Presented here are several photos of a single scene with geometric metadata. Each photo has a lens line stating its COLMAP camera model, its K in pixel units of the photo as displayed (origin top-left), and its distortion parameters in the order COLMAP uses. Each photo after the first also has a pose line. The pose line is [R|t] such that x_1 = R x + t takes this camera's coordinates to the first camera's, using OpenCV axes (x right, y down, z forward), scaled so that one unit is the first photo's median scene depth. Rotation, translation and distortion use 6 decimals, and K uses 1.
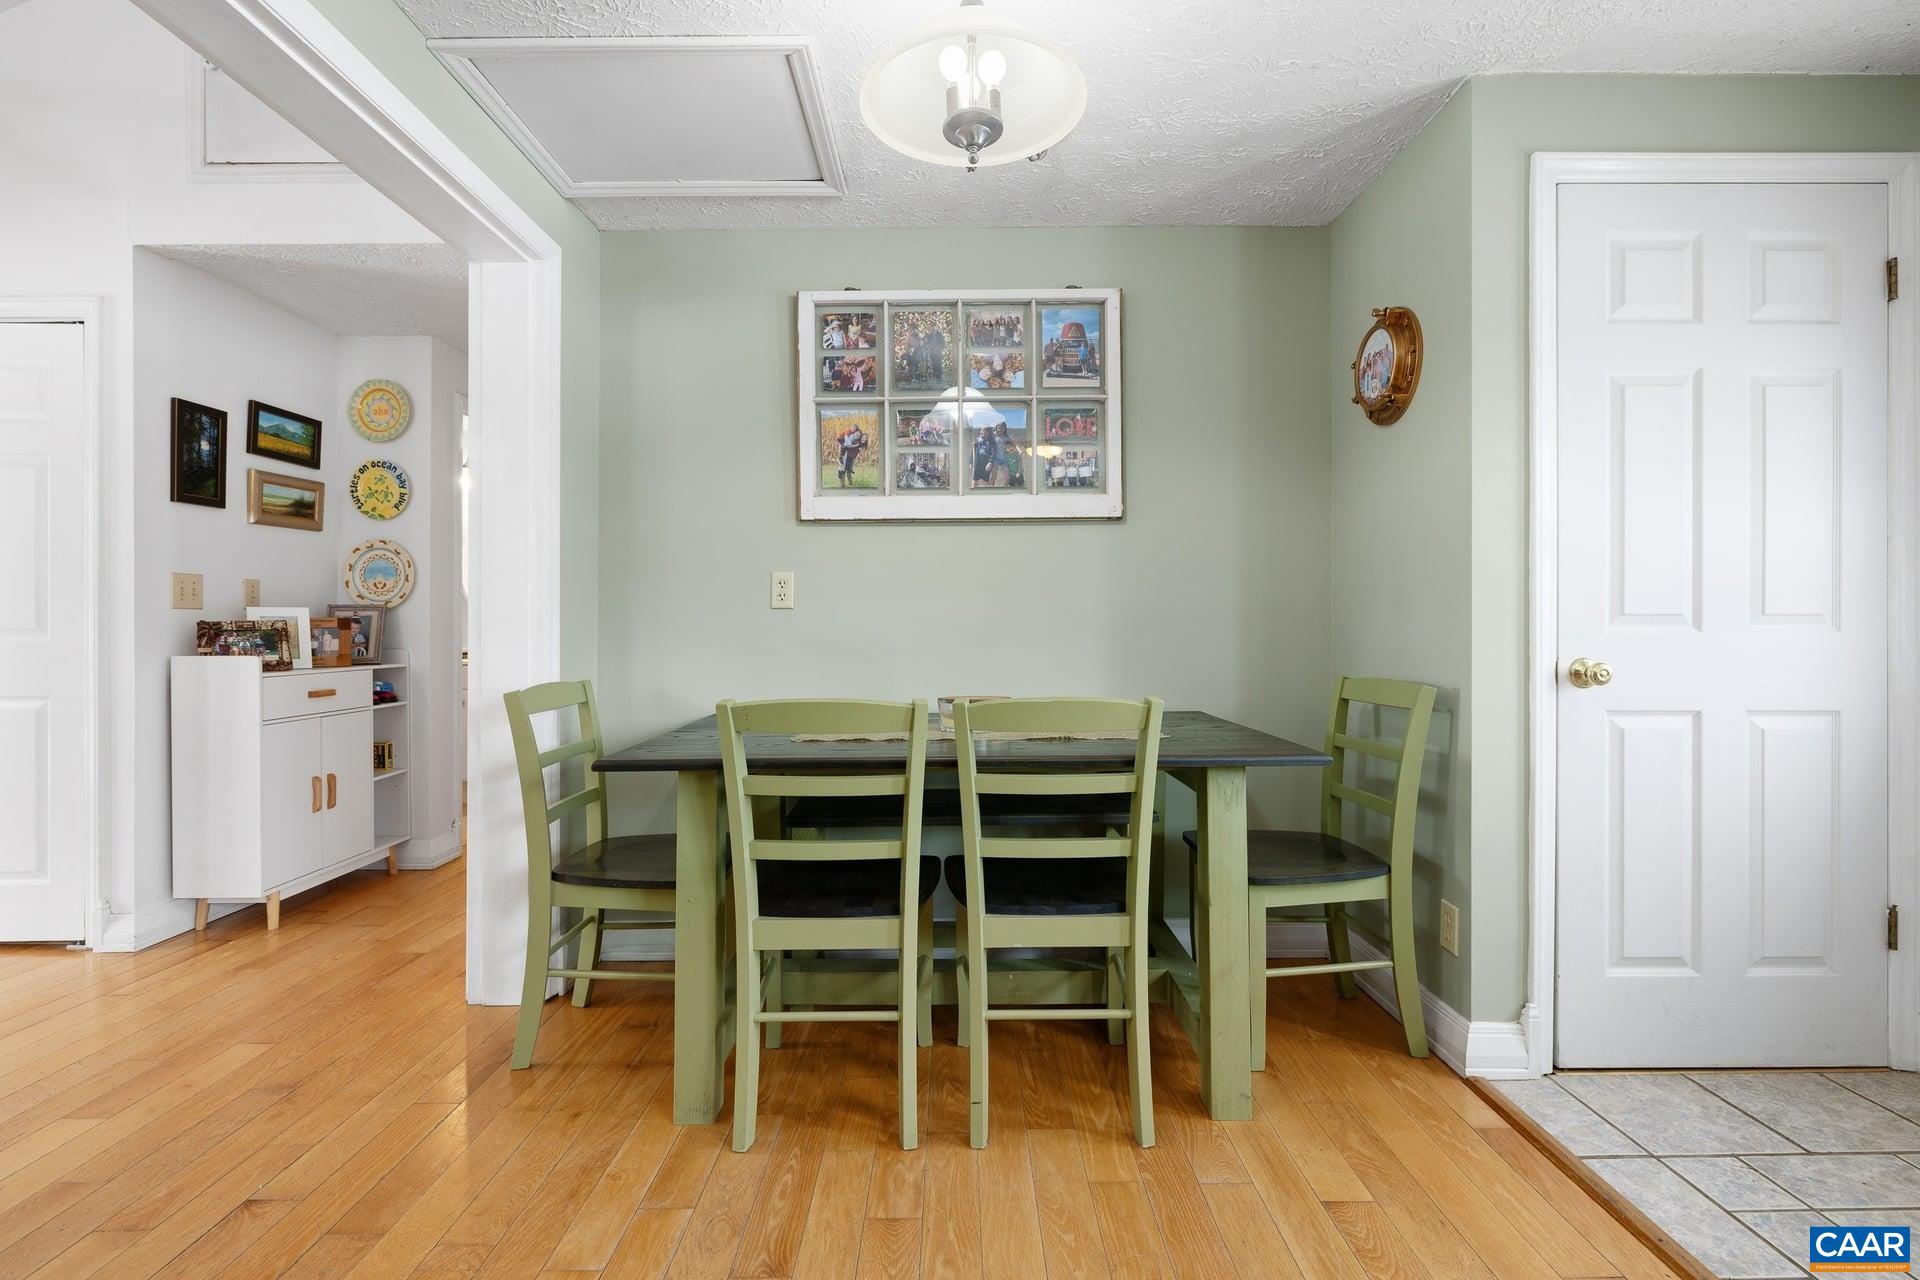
lens RADIAL K [[879.5, 0, 957.3], [0, 879.5, 627.4], [0, 0, 1]] dist [0.001520, 0.000532]
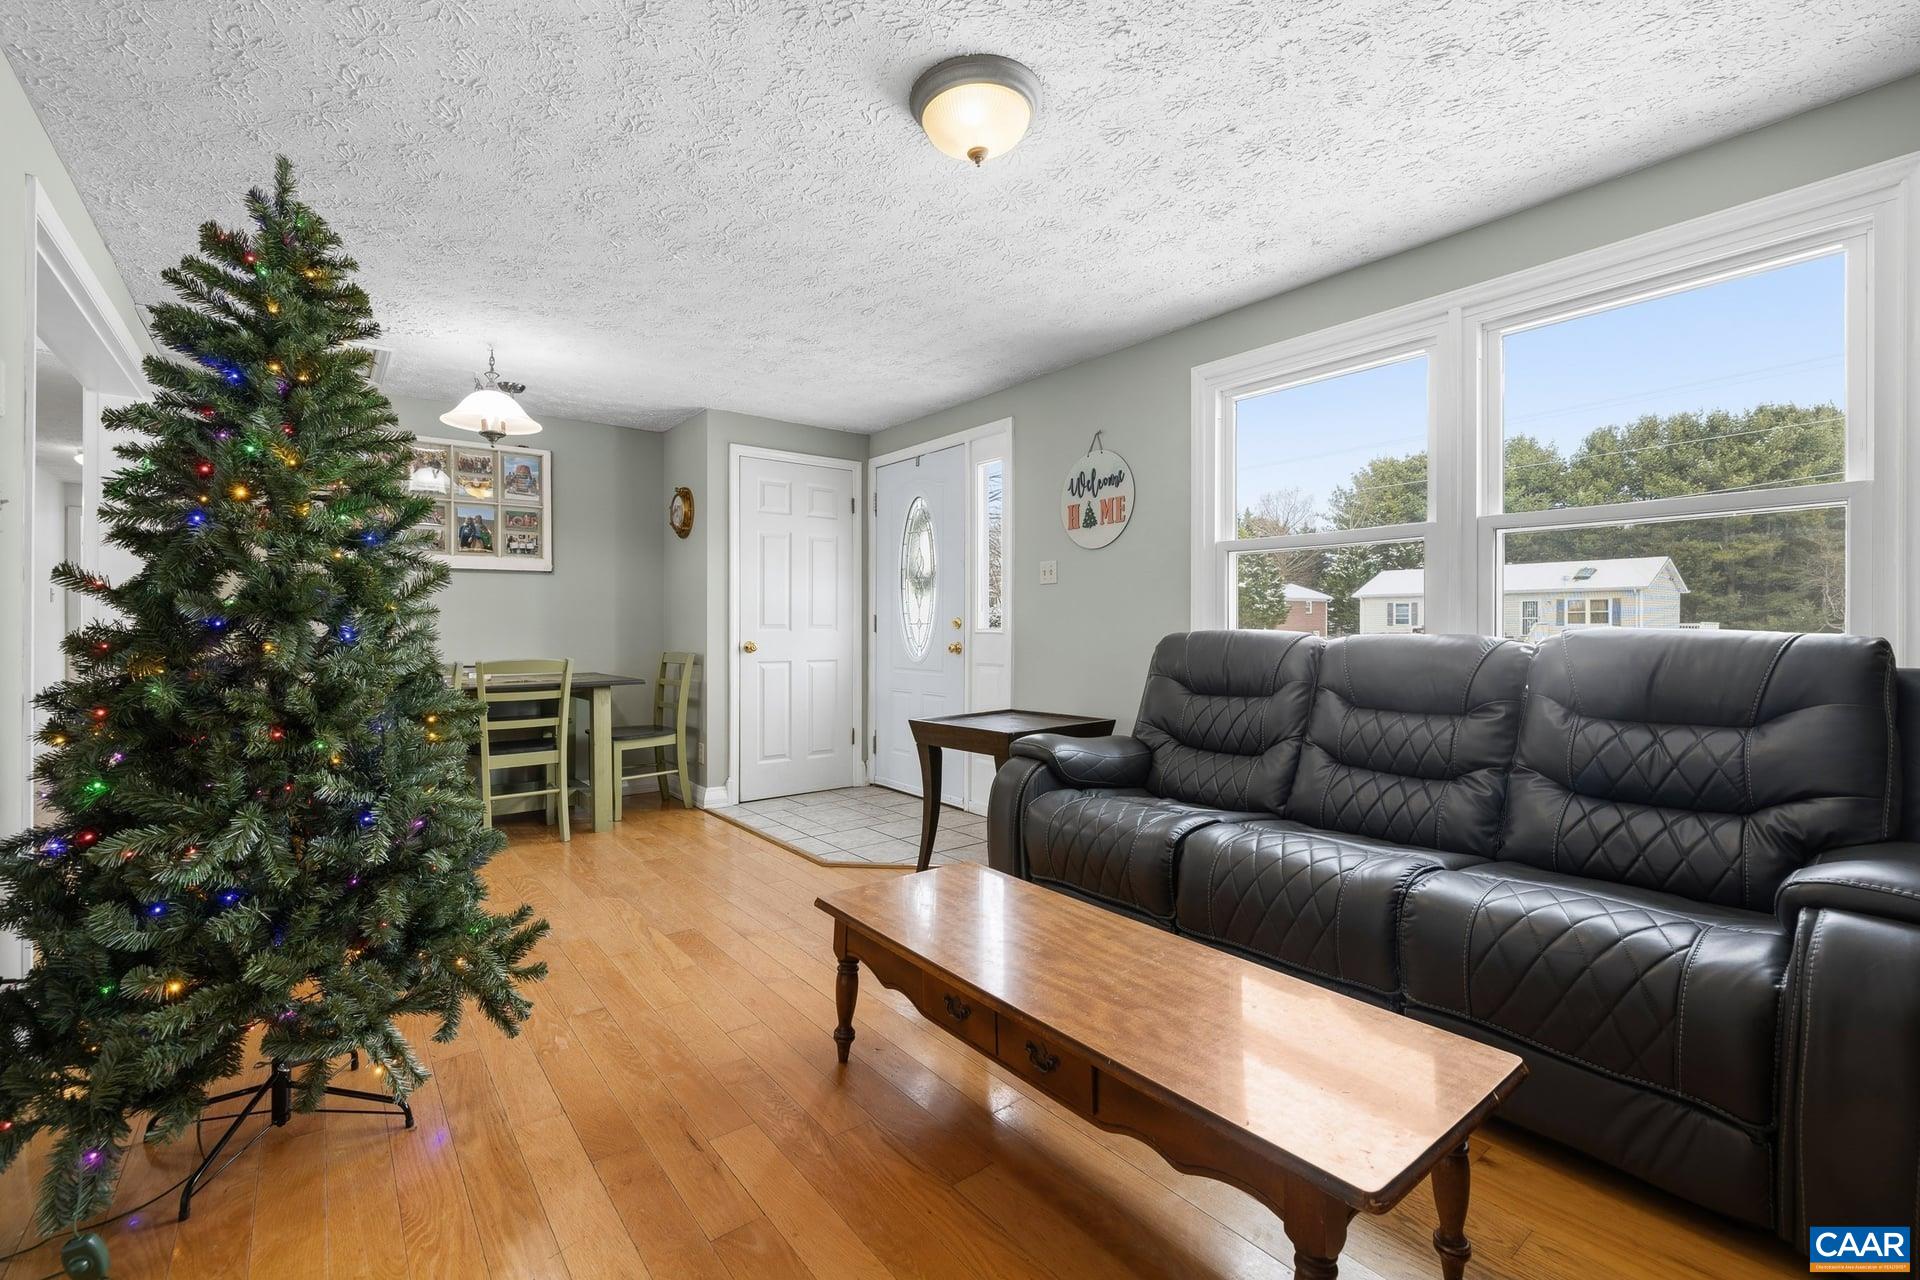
lens RADIAL K [[825.2, 0, 958.2], [0, 825.2, 632.7], [0, 0, 1]] dist [-0.000063, -0.000111]
pose [[0.790503, -0.000704, 0.612458, -0.212786], [-0.005301, 0.999954, 0.007992, -0.010322], [-0.612435, -0.009565, 0.790463, -0.960987]]
